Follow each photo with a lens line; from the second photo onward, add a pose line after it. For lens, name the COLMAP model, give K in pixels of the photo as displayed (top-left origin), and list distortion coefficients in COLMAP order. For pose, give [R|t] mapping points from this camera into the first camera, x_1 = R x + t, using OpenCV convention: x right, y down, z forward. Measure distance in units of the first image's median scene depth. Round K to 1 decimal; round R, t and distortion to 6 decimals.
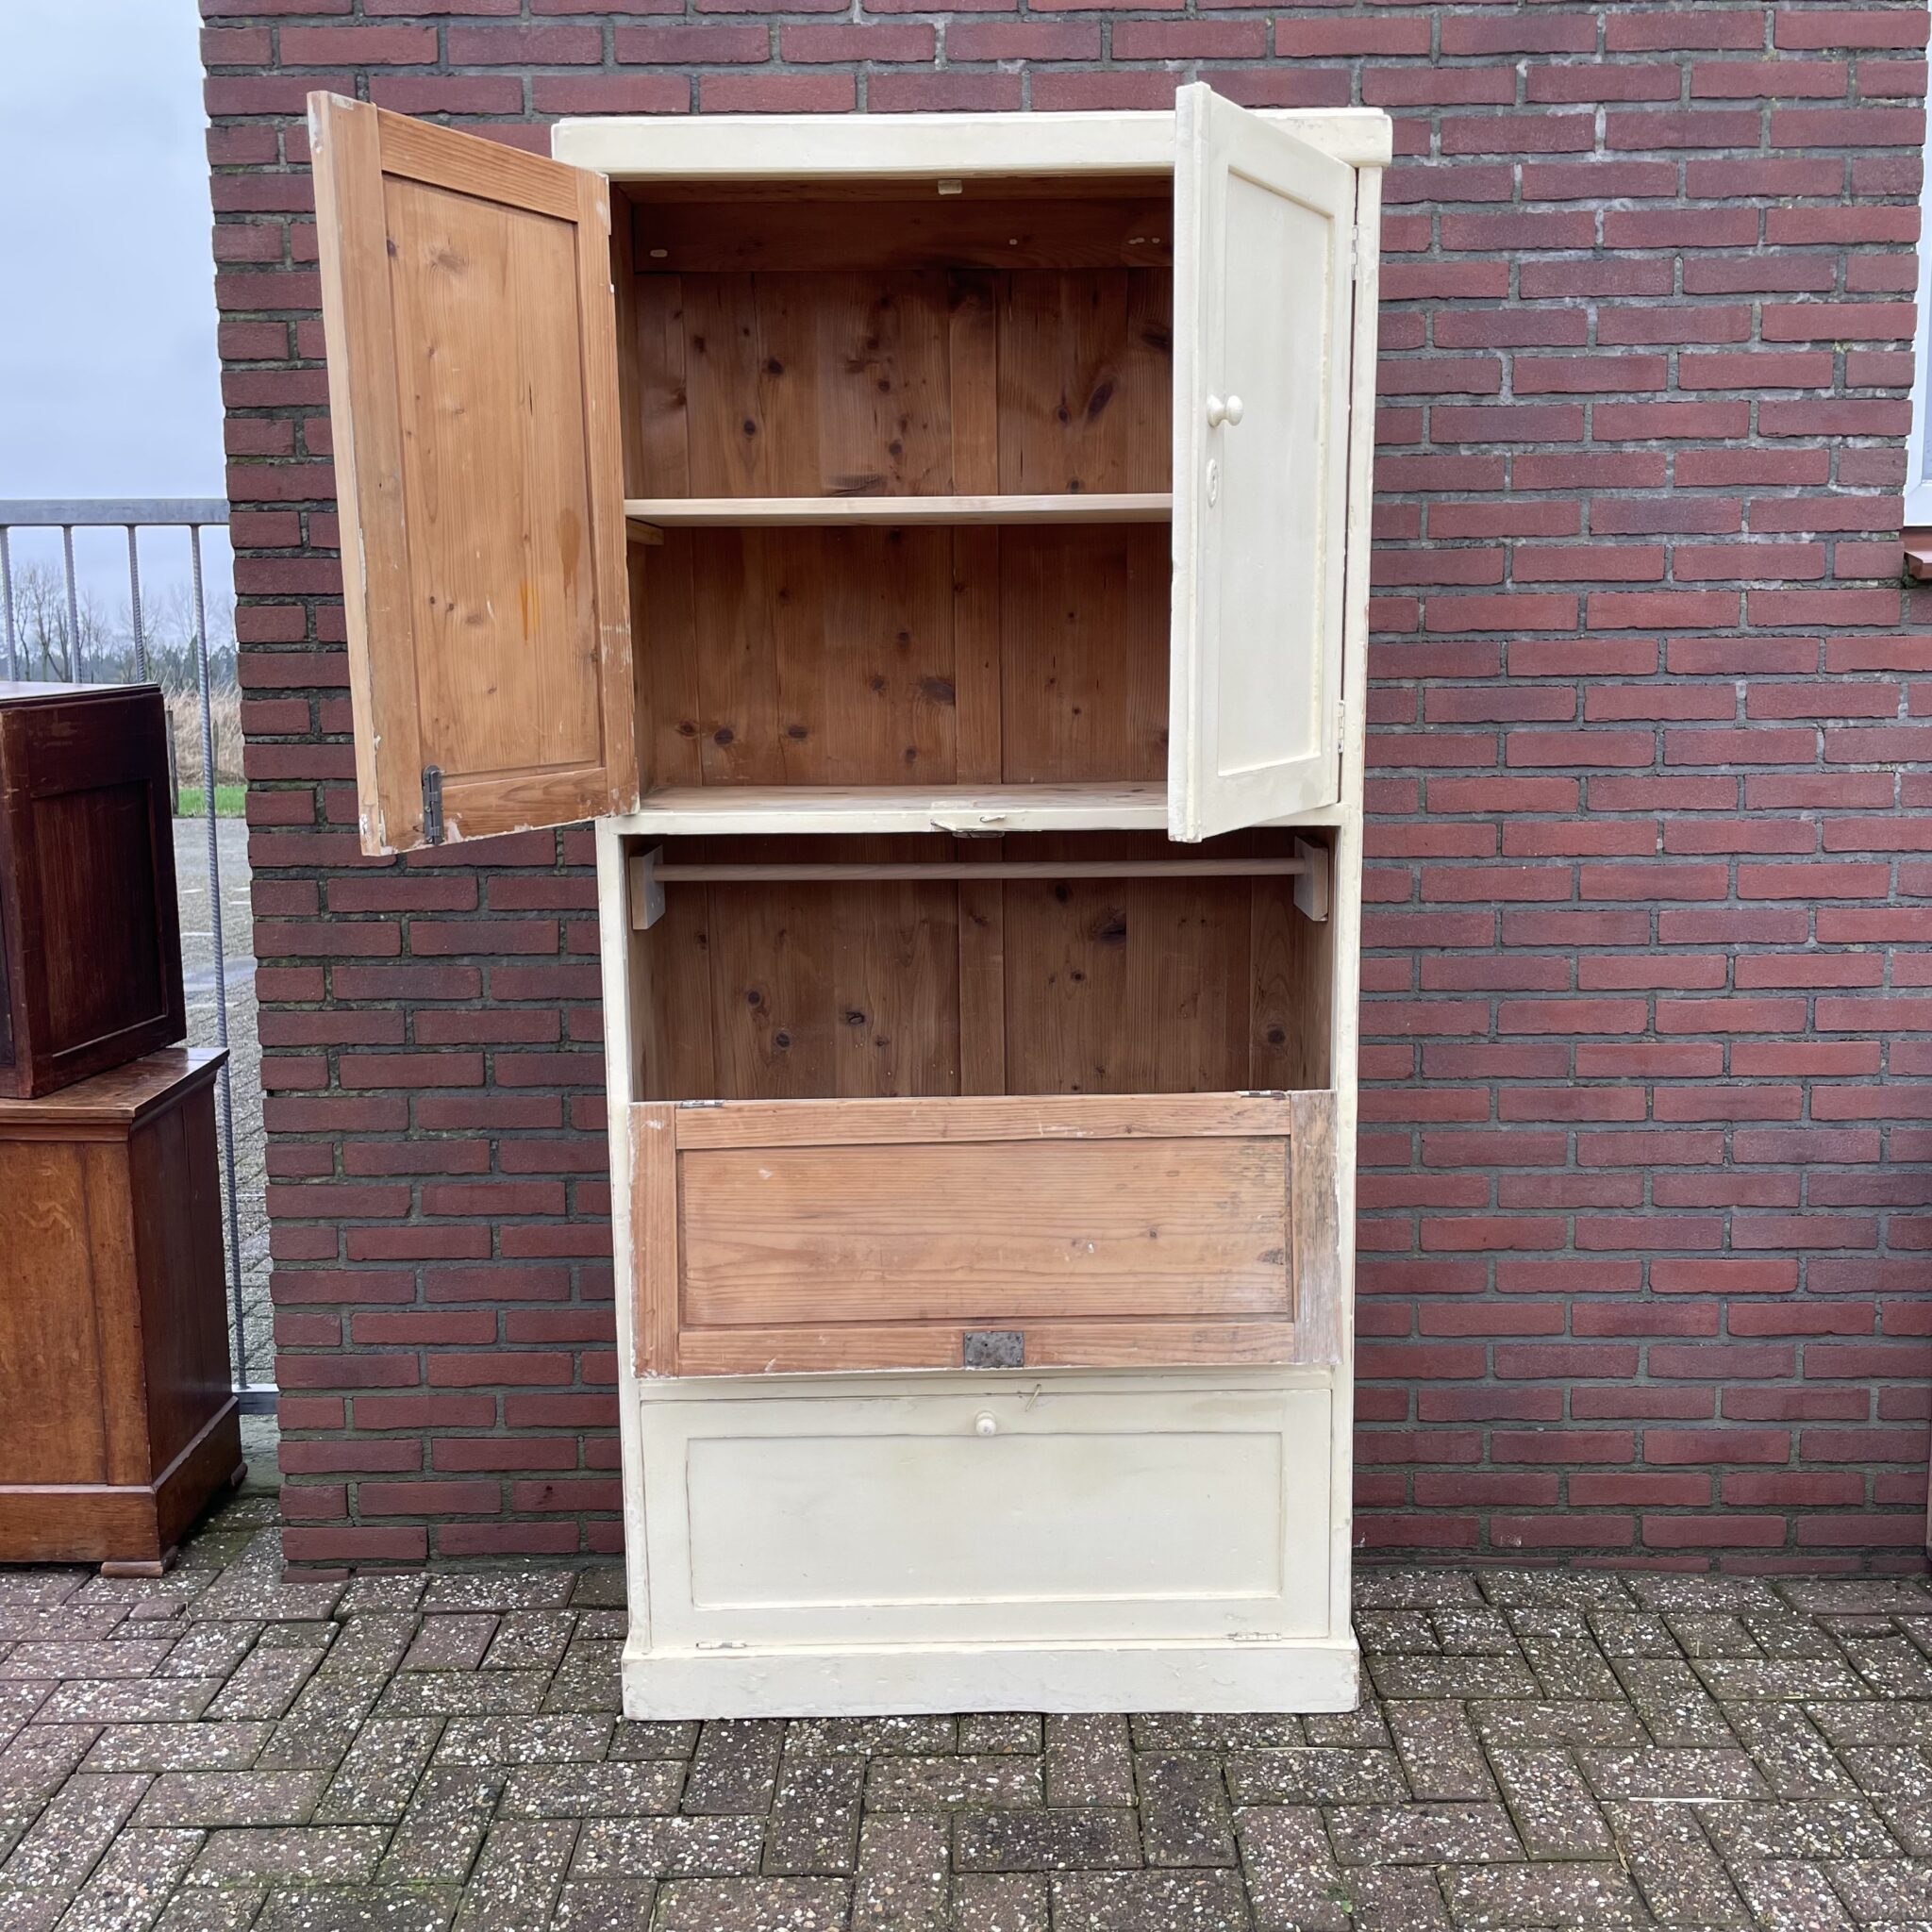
lens RADIAL K [[1949.2, 0, 974.9], [0, 1949.2, 950.9], [0, 0, 1]] dist [0.075278, -0.101409]
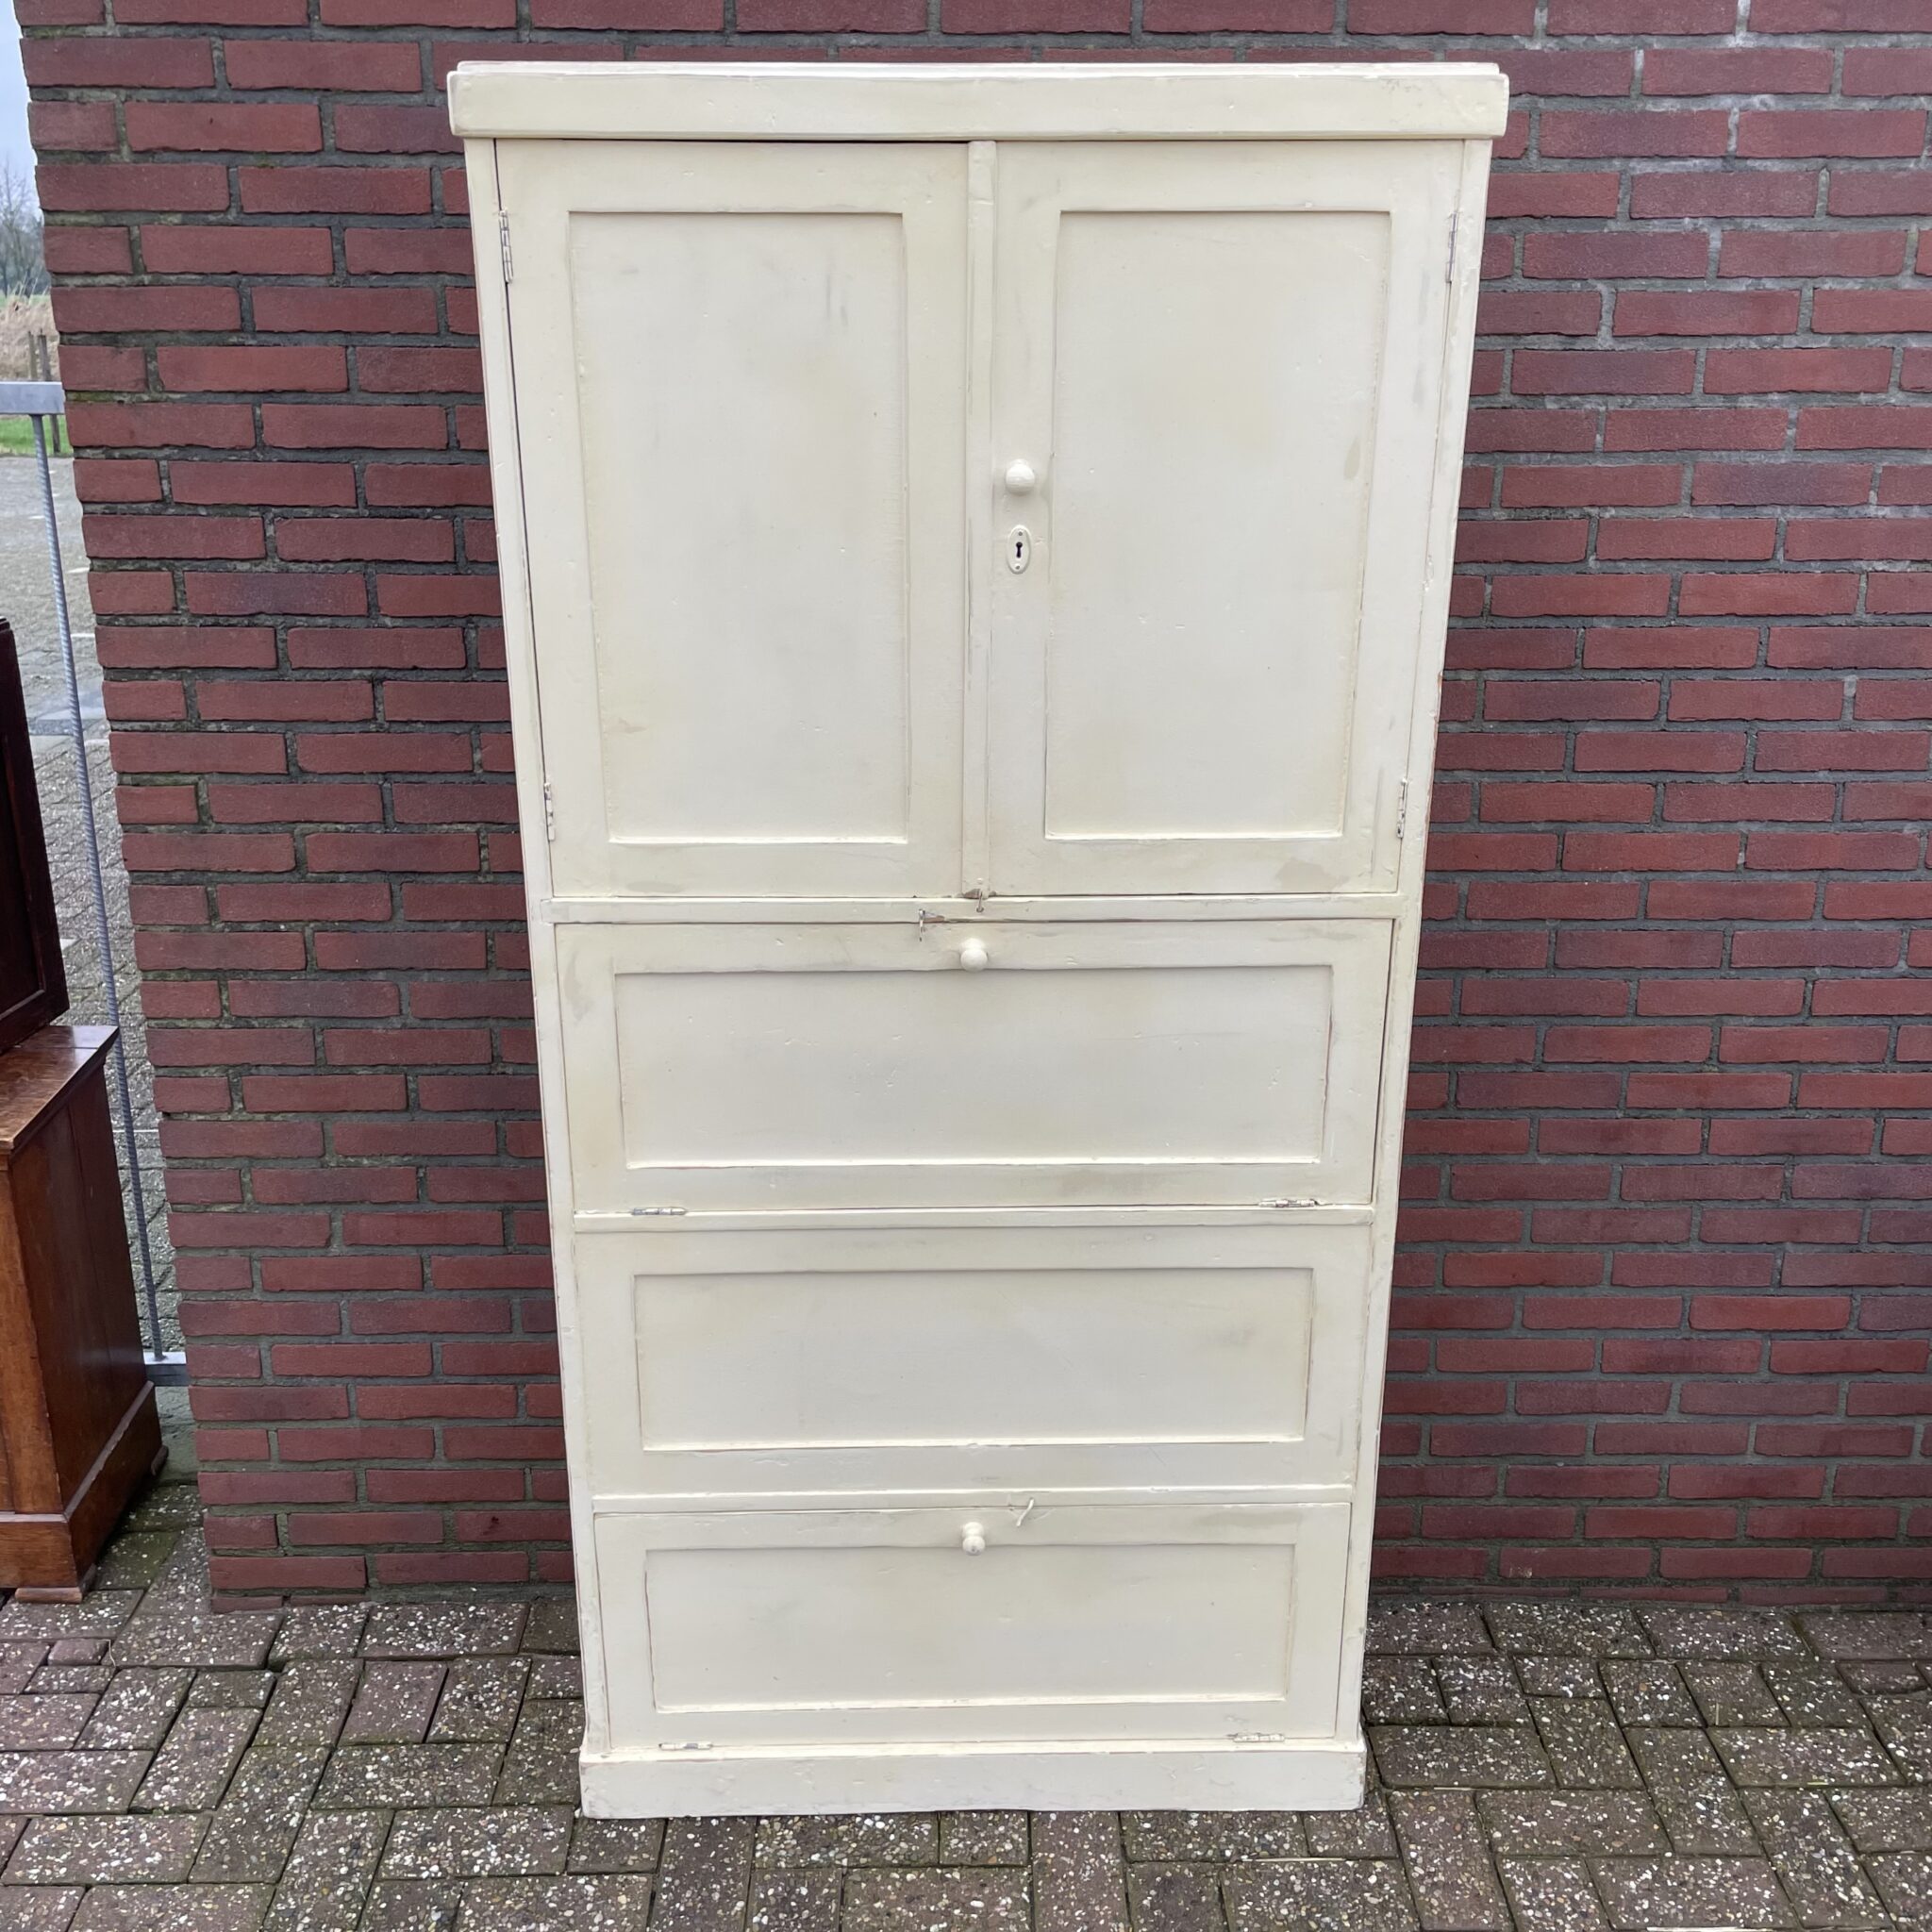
lens RADIAL K [[2020.1, 0, 956.3], [0, 2020.1, 941.2], [0, 0, 1]] dist [0.072425, -0.092222]
pose [[0.999798, 0.006933, 0.018856, -0.021353], [-0.010226, 0.983511, 0.180557, -0.196283], [-0.017293, -0.180713, 0.983384, 0.112881]]
